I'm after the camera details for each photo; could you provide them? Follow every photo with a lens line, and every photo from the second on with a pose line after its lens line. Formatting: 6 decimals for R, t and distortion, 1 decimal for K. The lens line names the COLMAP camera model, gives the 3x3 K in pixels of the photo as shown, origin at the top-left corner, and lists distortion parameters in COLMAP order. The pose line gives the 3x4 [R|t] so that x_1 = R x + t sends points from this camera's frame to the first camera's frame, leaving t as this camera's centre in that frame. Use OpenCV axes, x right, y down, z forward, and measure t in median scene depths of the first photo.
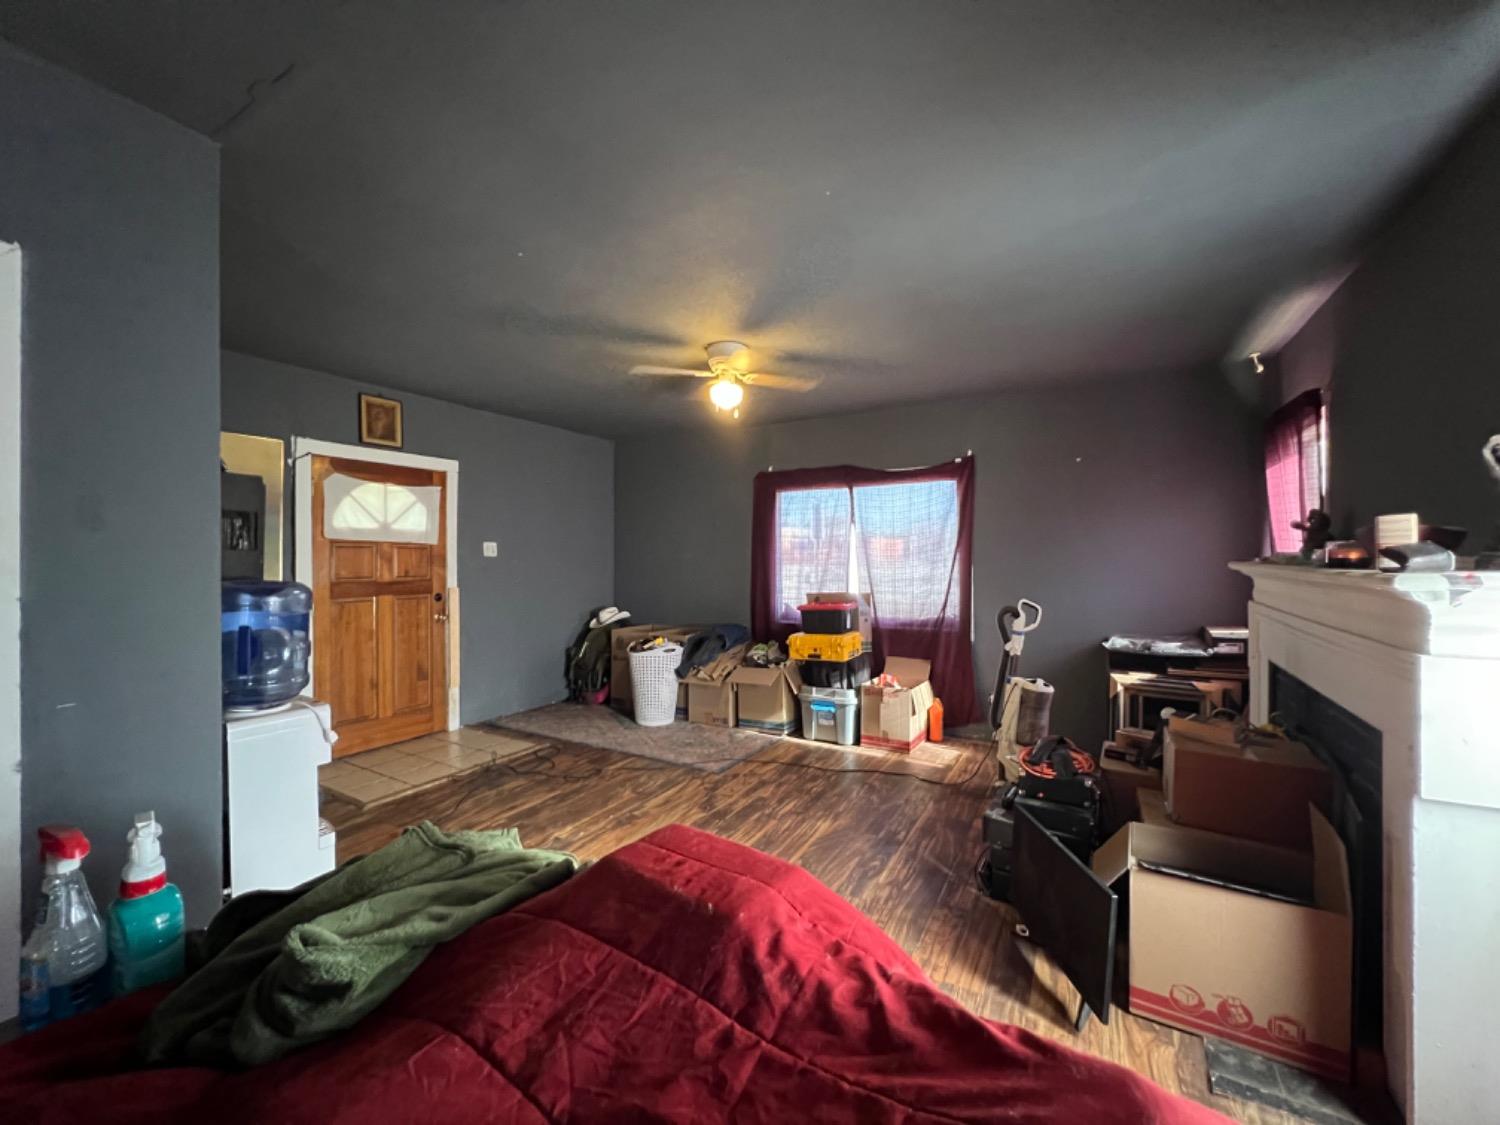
lens RADIAL K [[604.5, 0, 752.9], [0, 604.5, 562.2], [0, 0, 1]] dist [-0.001276, 0.001015]
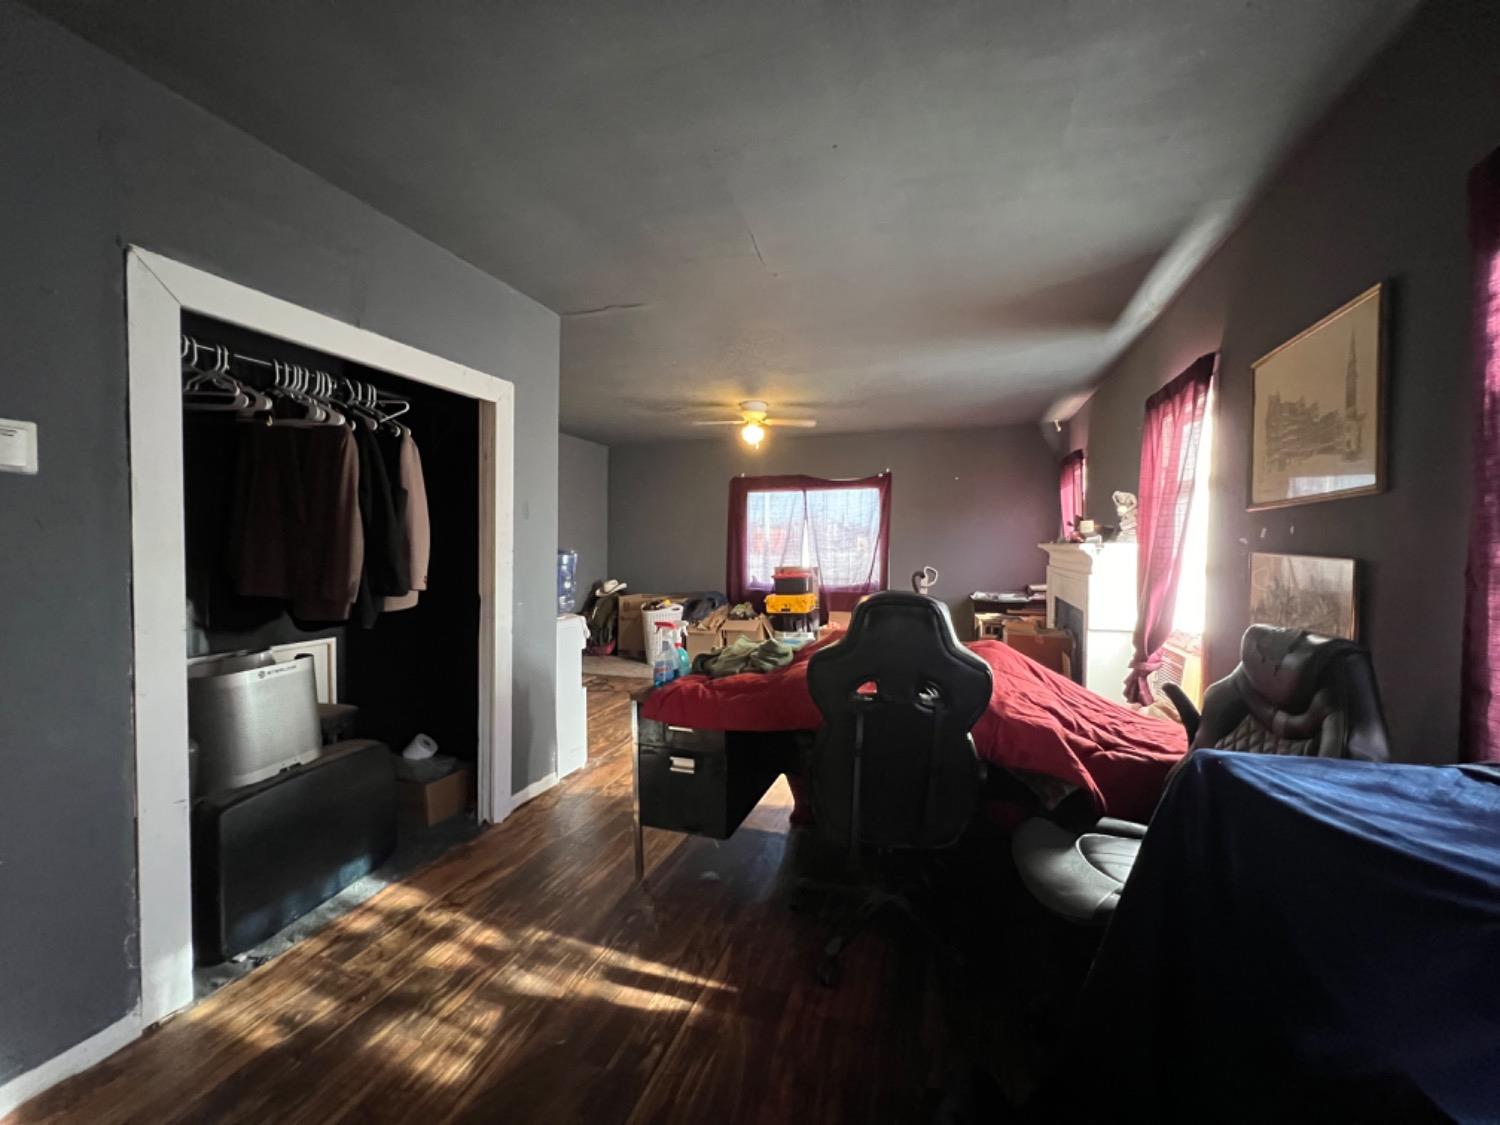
lens RADIAL K [[604.5, 0, 752.9], [0, 604.5, 562.2], [0, 0, 1]] dist [-0.001276, 0.001015]
pose [[0.981252, 0.002002, 0.192719, -0.238346], [-0.005447, 0.999835, 0.017348, 0.017802], [-0.192652, -0.018072, 0.981101, -0.368357]]
